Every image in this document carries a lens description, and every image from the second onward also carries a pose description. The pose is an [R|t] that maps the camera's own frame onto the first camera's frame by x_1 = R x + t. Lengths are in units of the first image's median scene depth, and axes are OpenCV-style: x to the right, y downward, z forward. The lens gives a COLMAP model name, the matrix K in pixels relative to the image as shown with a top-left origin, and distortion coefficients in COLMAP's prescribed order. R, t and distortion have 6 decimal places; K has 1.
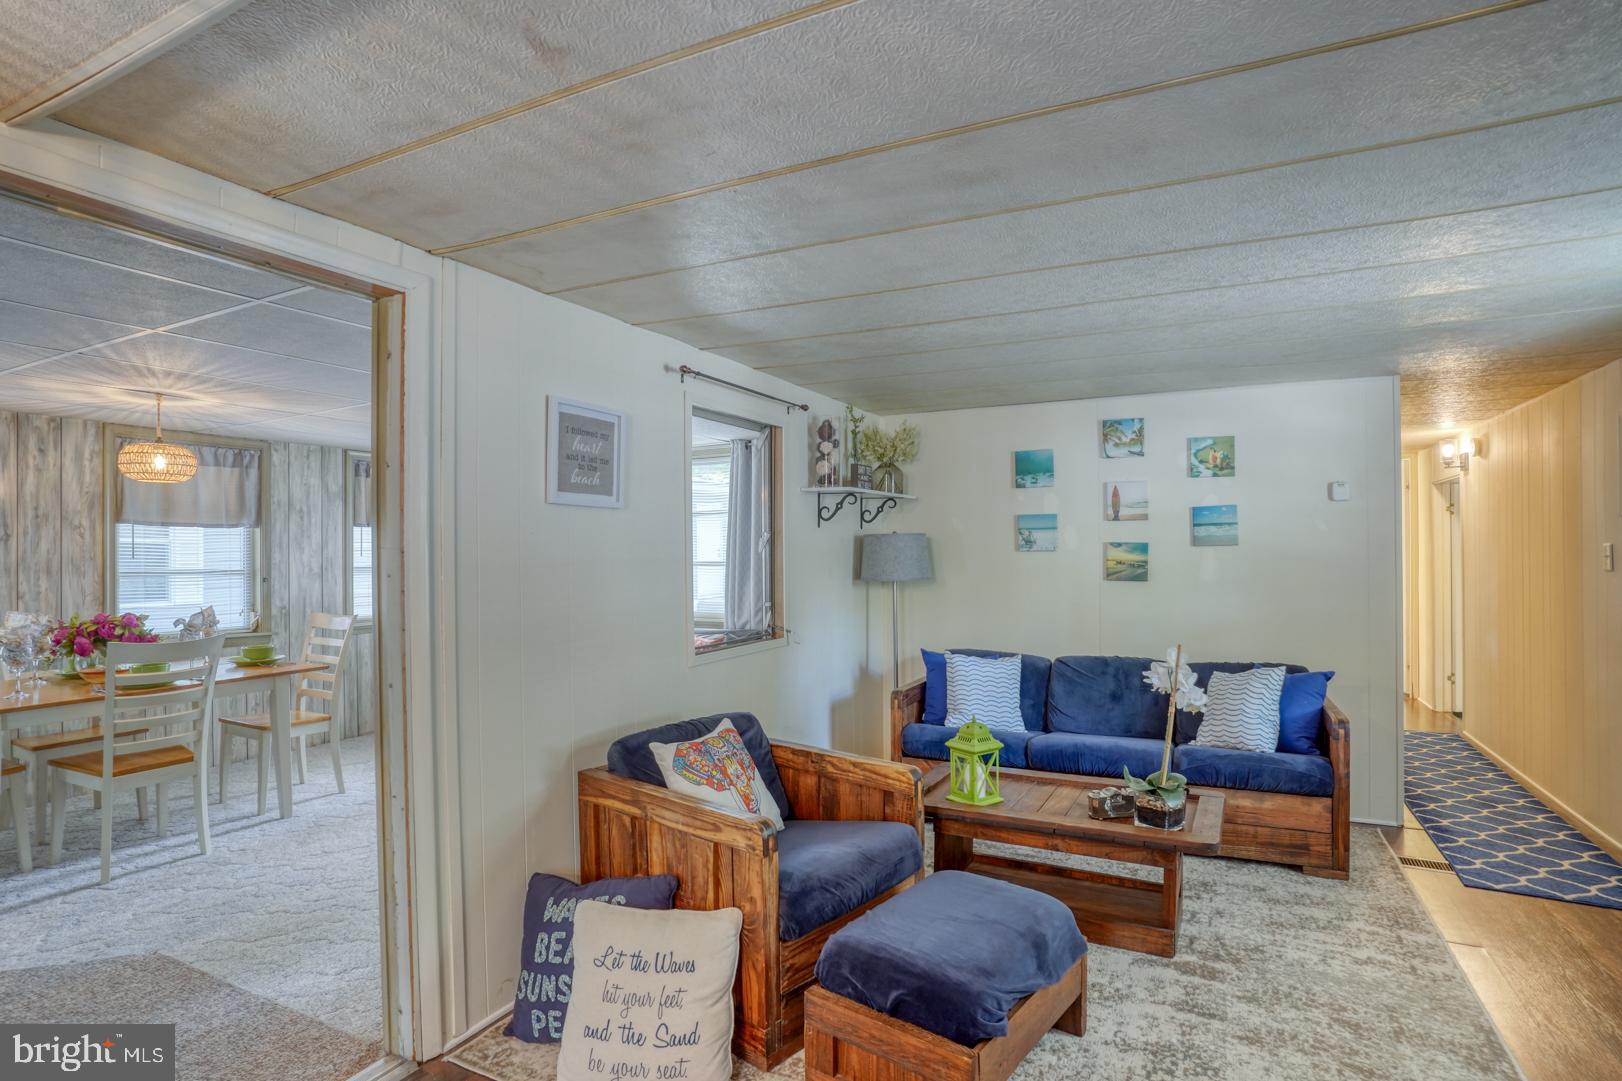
lens RADIAL K [[799.4, 0, 792.8], [0, 799.4, 547.6], [0, 0, 1]] dist [-0.041926, 0.024646]
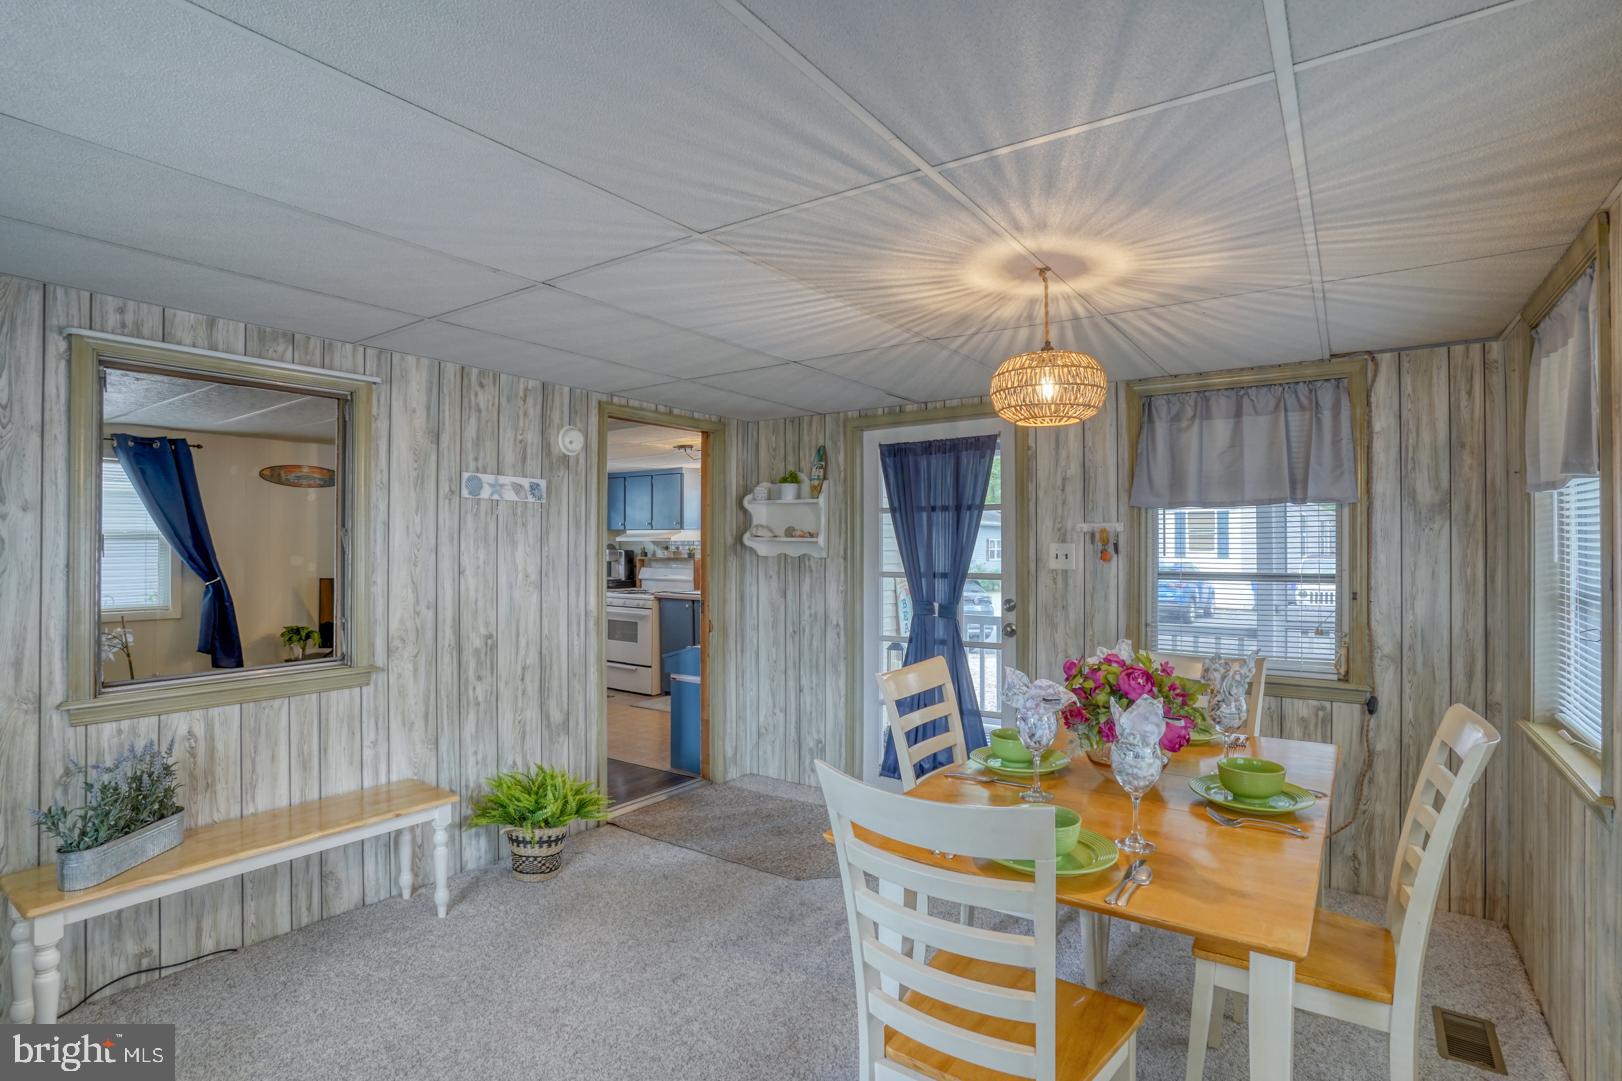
lens RADIAL K [[809.6, 0, 813.7], [0, 809.6, 539.4], [0, 0, 1]] dist [-0.076475, 0.035027]
pose [[-0.991011, 0.007604, 0.133561, -0.641773], [0.006670, 0.999950, -0.007438, 0.000685], [-0.133611, -0.006481, -0.991013, 1.411350]]
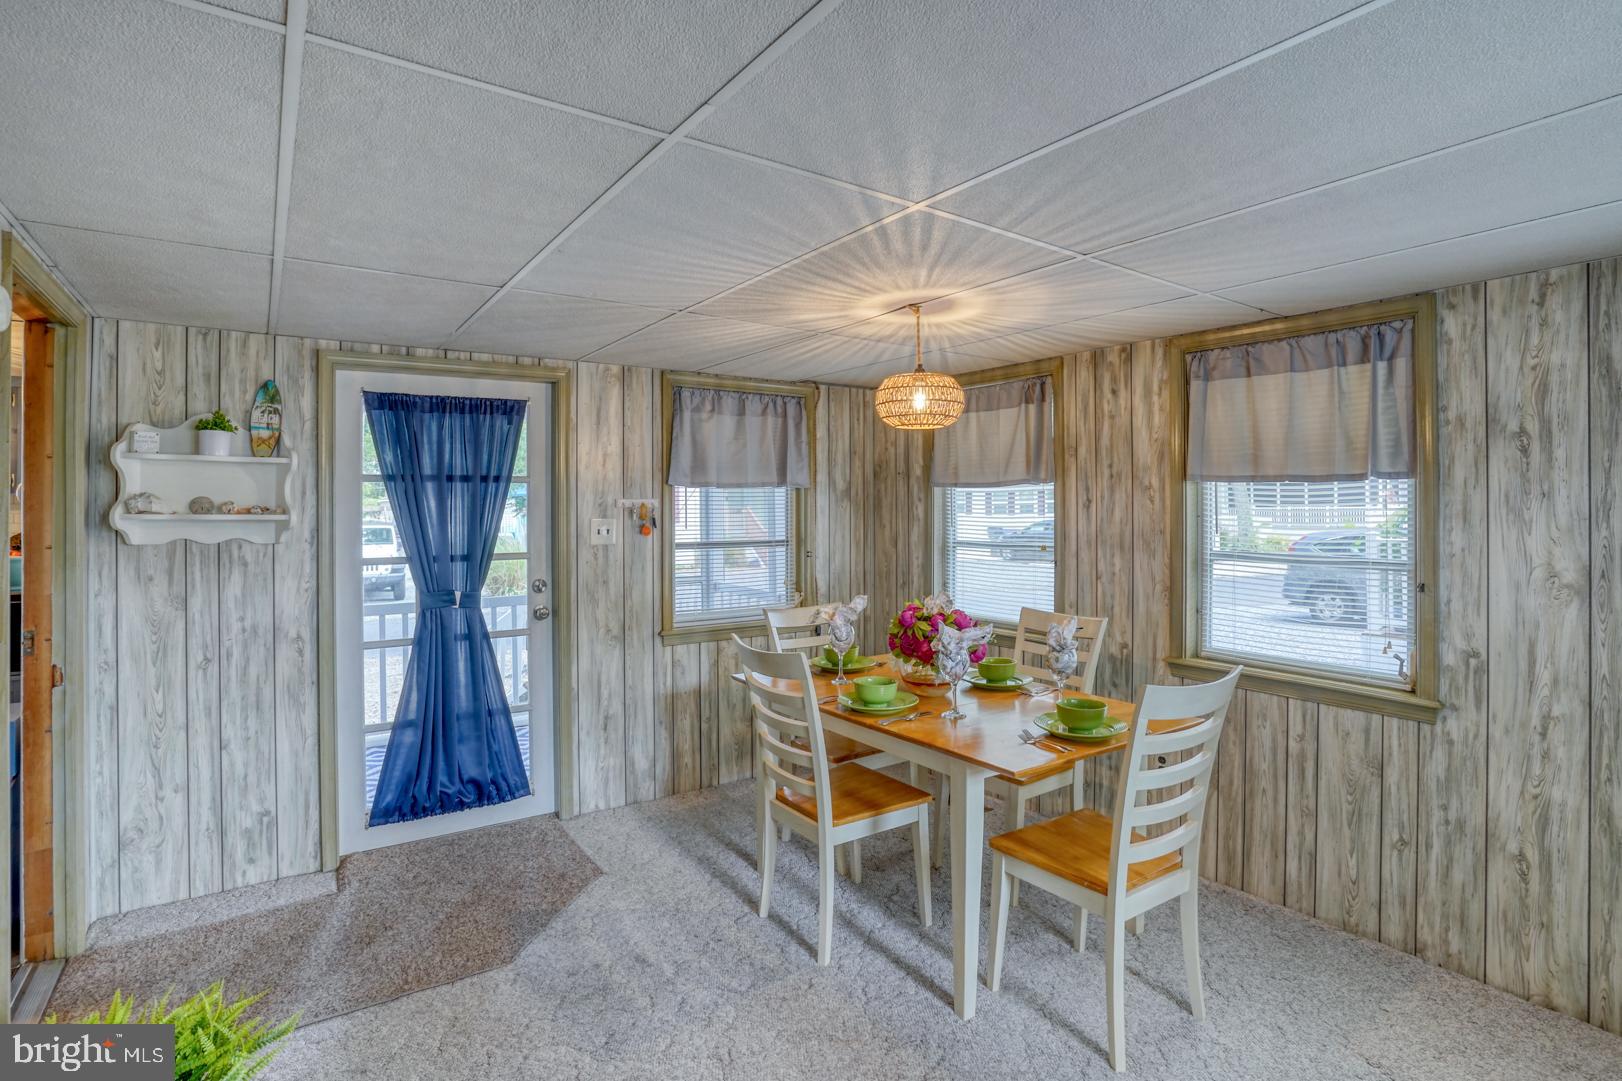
lens RADIAL K [[825.2, 0, 806.1], [0, 825.2, 505.1], [0, 0, 1]] dist [-0.080194, 0.039675]
pose [[-0.462171, 0.007019, -0.886763, -0.093250], [0.008118, 0.999960, 0.003683, -0.016456], [0.886753, -0.005497, -0.462210, 1.117224]]
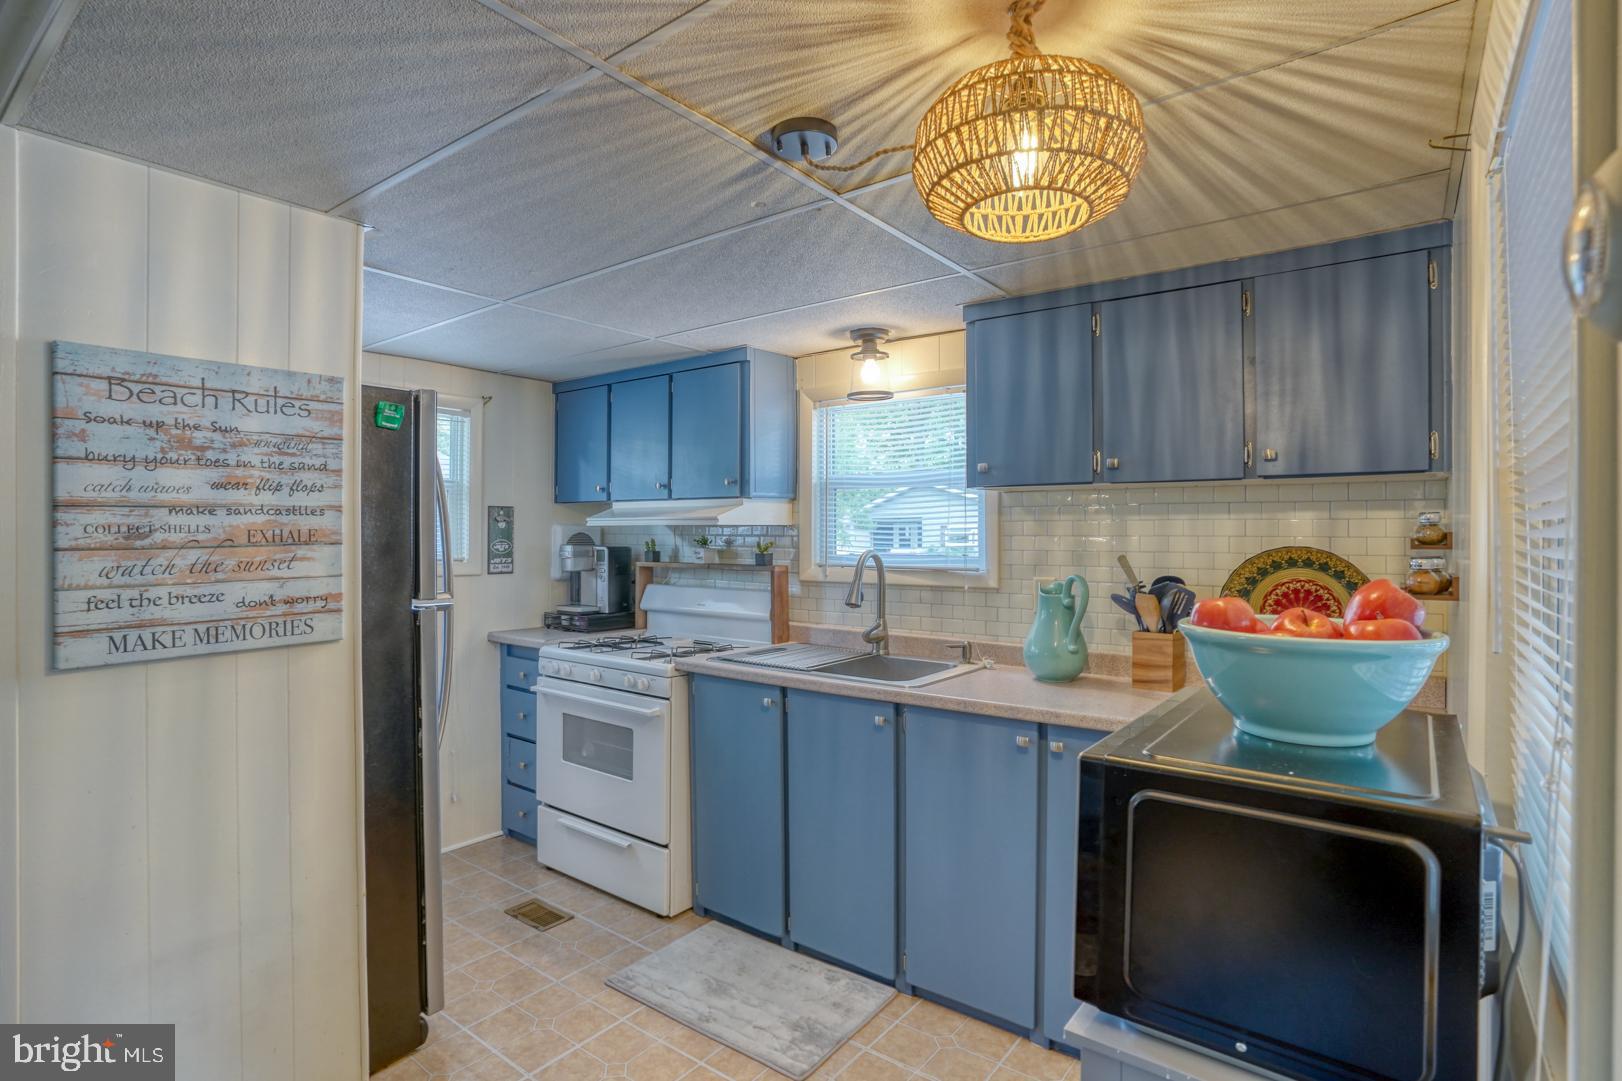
lens RADIAL K [[807.2, 0, 818.1], [0, 807.2, 532.4], [0, 0, 1]] dist [-0.042045, 0.000075]
pose [[-0.987964, 0.004182, 0.154625, -0.287421], [0.003380, 0.999979, -0.005450, -0.000441], [-0.154644, -0.004862, -0.987958, 0.370528]]
